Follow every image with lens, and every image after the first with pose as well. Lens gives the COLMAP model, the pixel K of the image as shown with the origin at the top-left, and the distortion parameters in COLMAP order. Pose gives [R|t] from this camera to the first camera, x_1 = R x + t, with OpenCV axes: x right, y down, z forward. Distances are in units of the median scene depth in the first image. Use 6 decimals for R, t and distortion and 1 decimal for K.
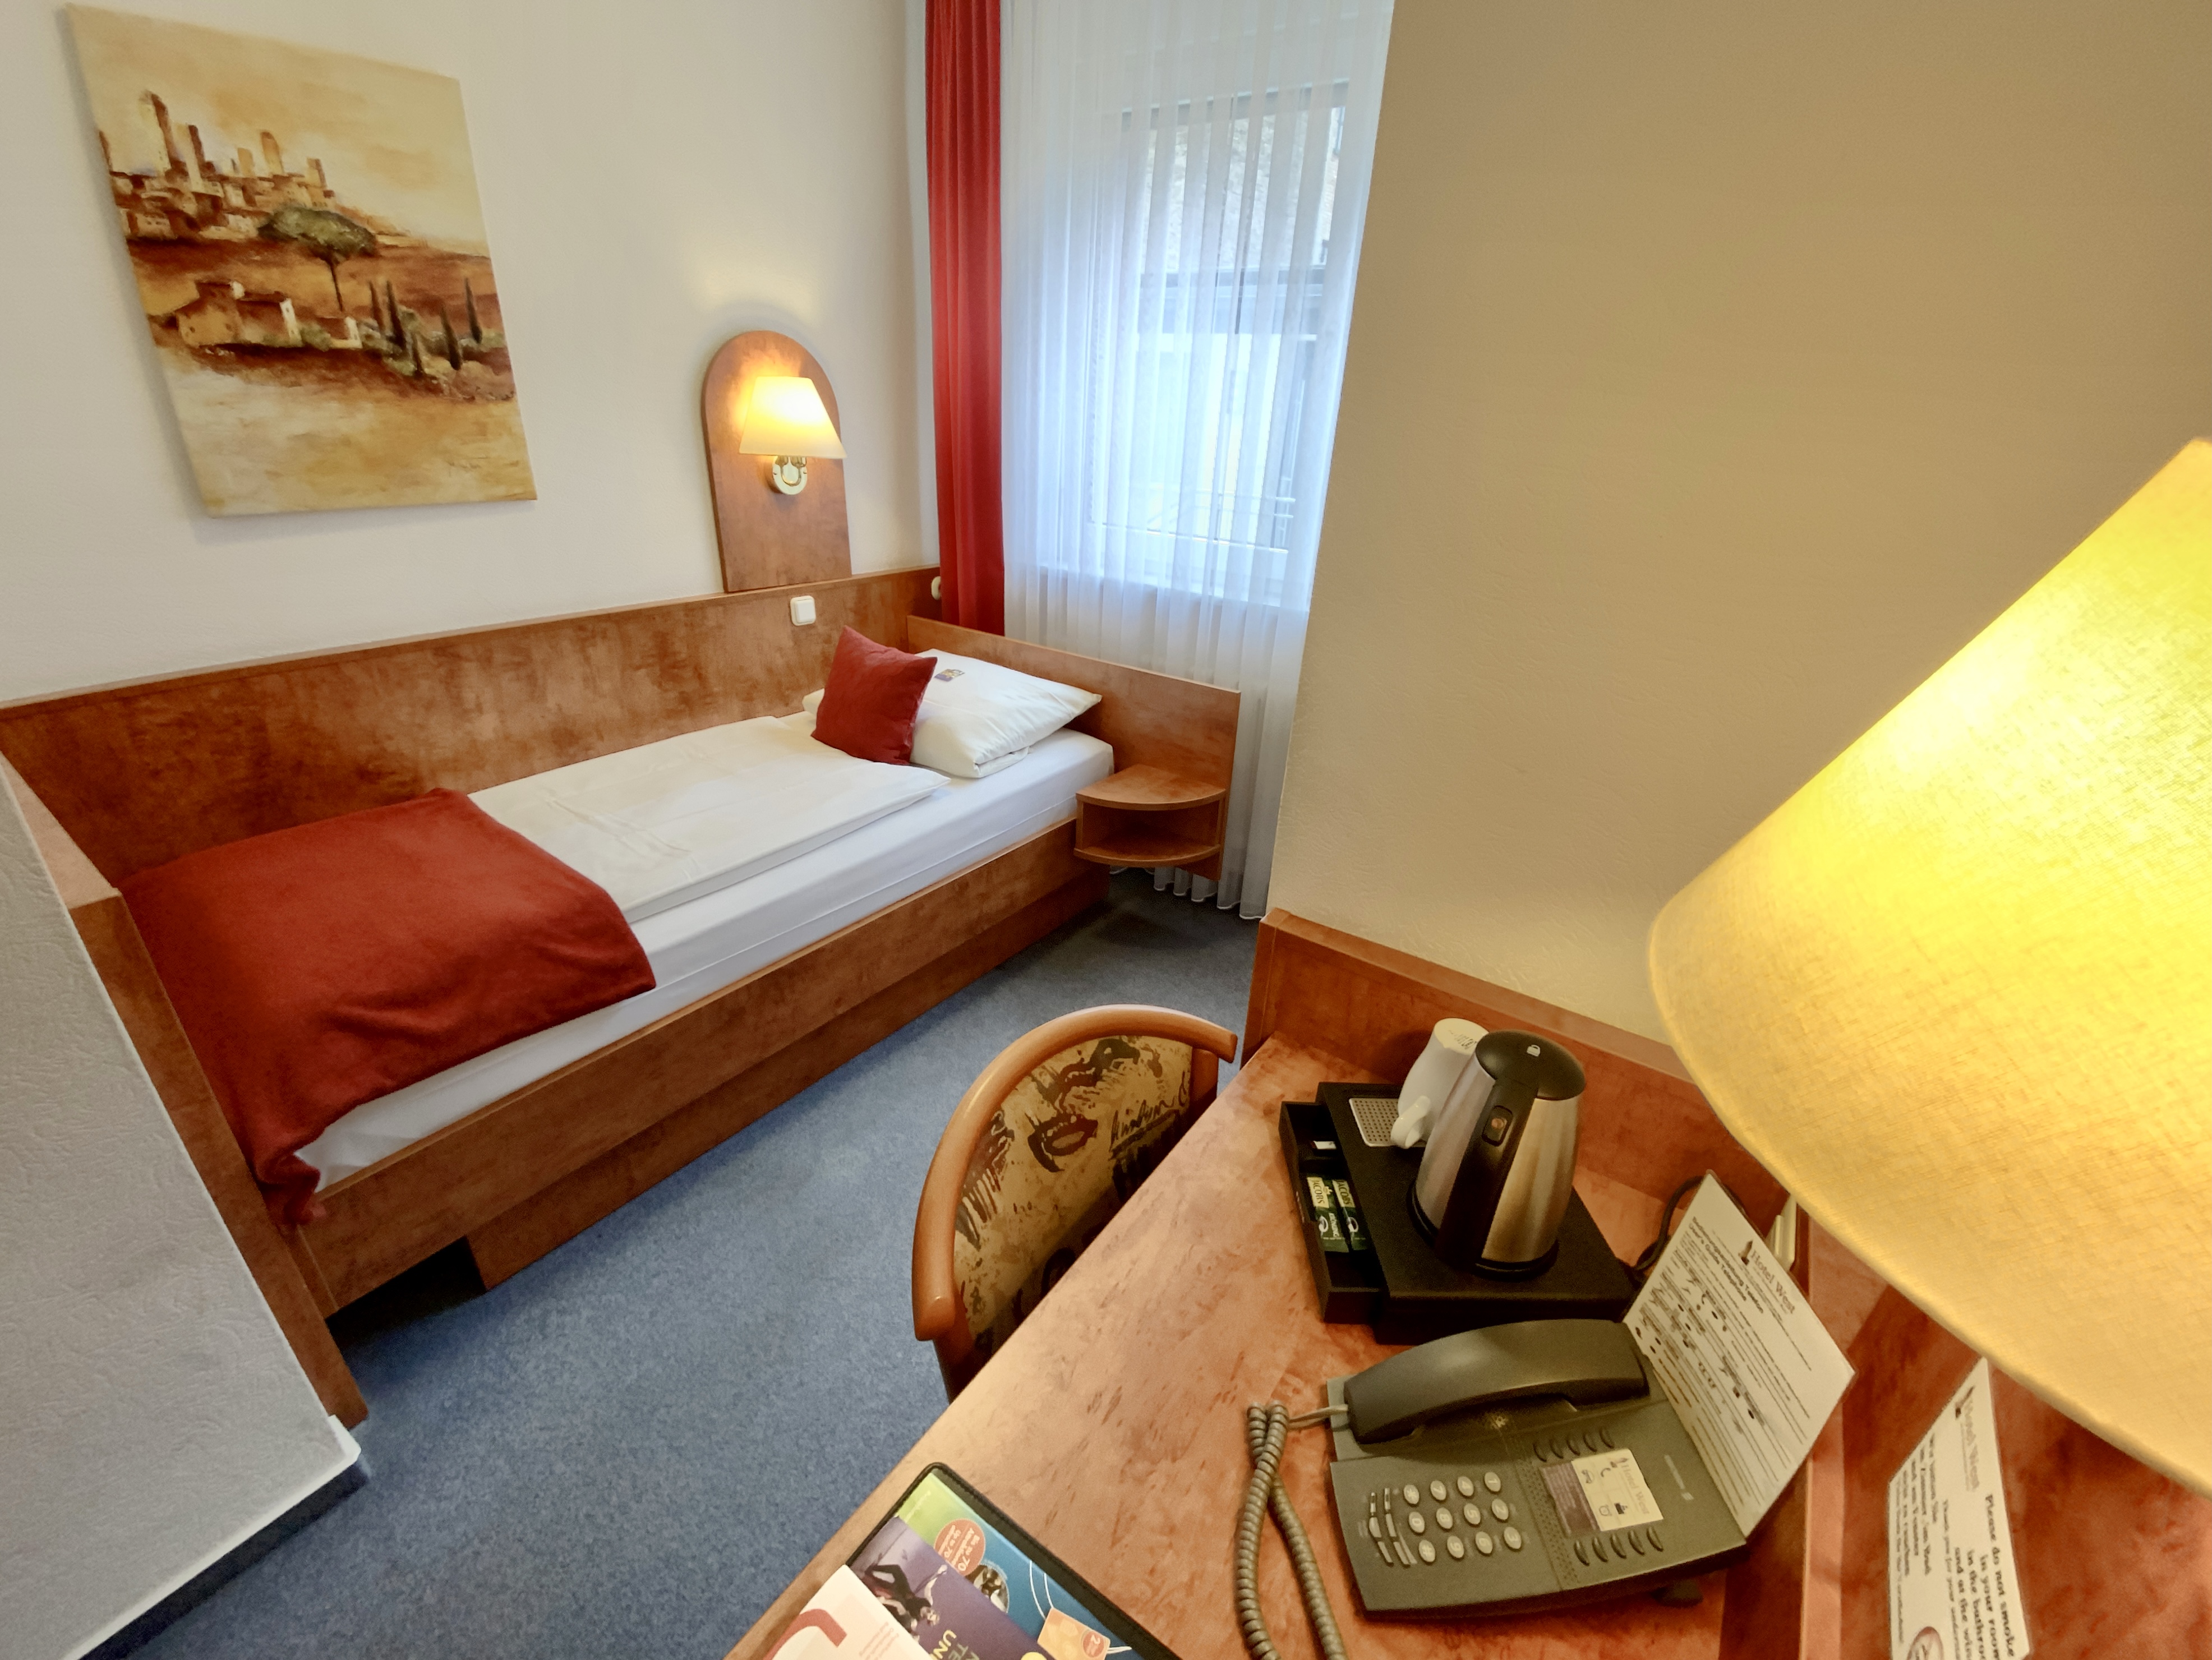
lens RADIAL K [[980.1, 0, 1113.3], [0, 980.1, 835.4], [0, 0, 1]] dist [0.033553, -0.033675]
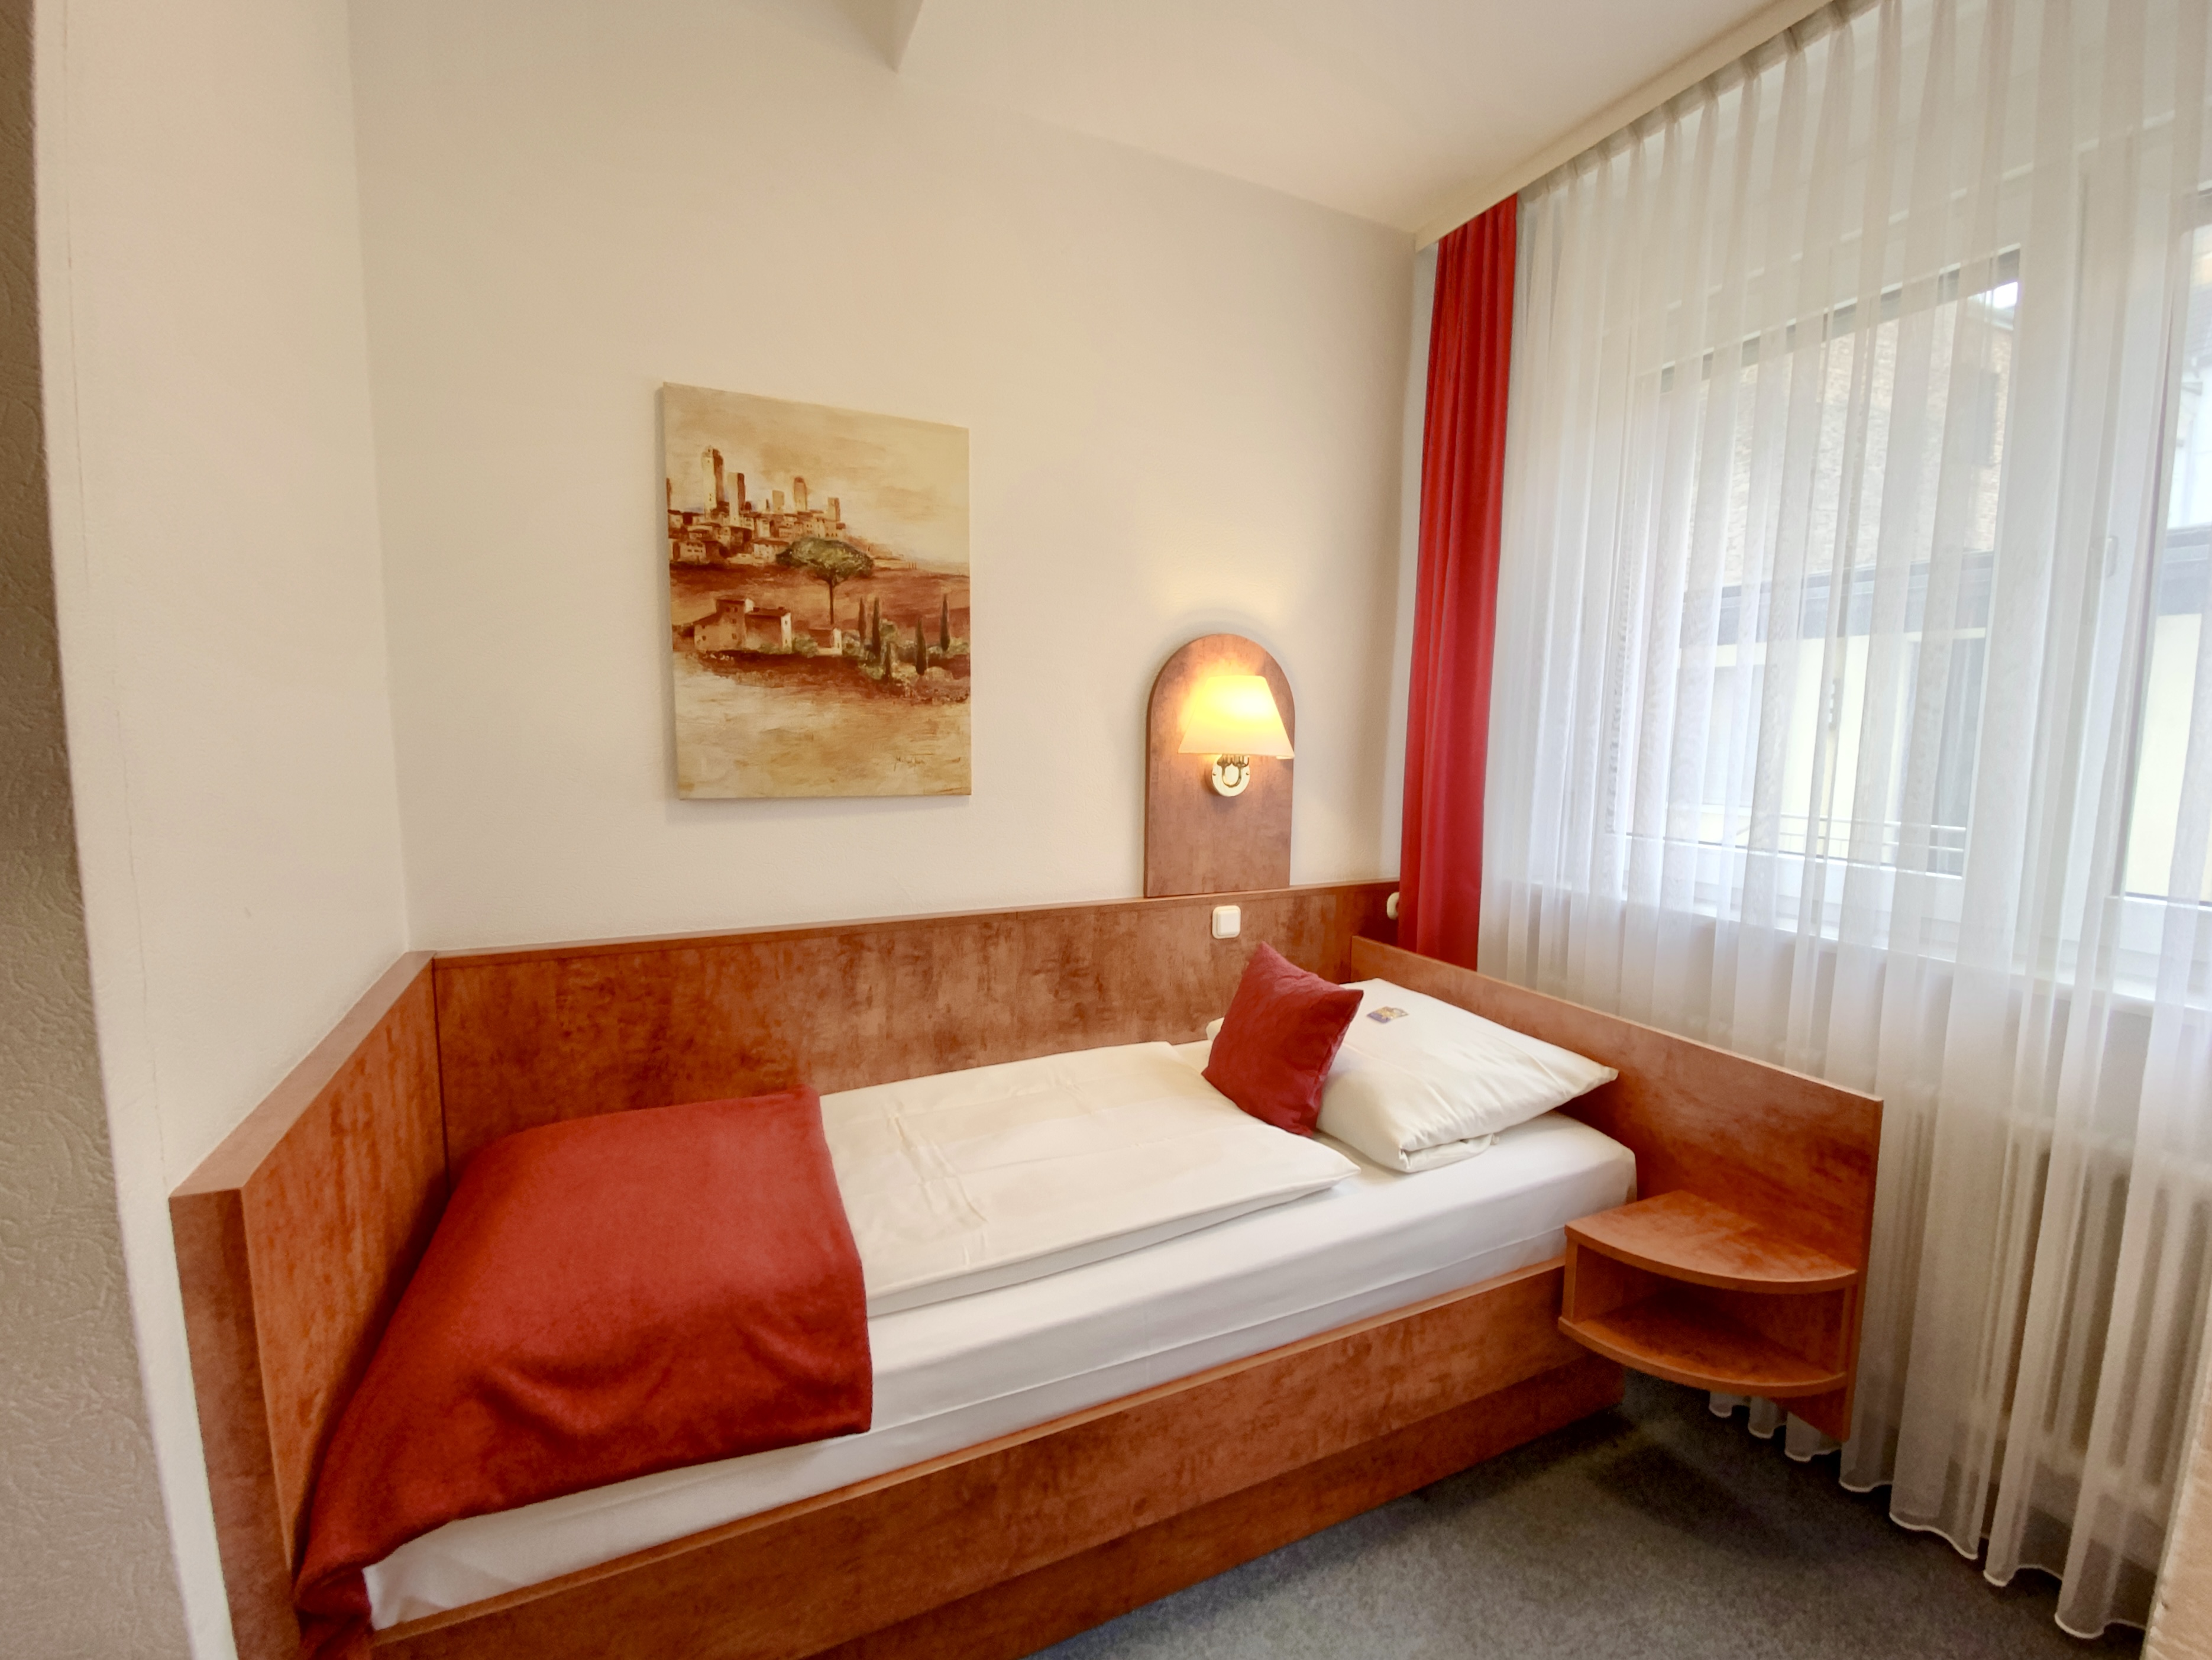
lens RADIAL K [[980.3, 0, 1113.3], [0, 980.3, 835.4], [0, 0, 1]] dist [0.033553, -0.033675]
pose [[0.877380, 0.015768, -0.479537, 0.008173], [-0.169188, 0.945427, -0.278466, -0.057177], [0.448976, 0.325453, 0.832167, 0.277314]]
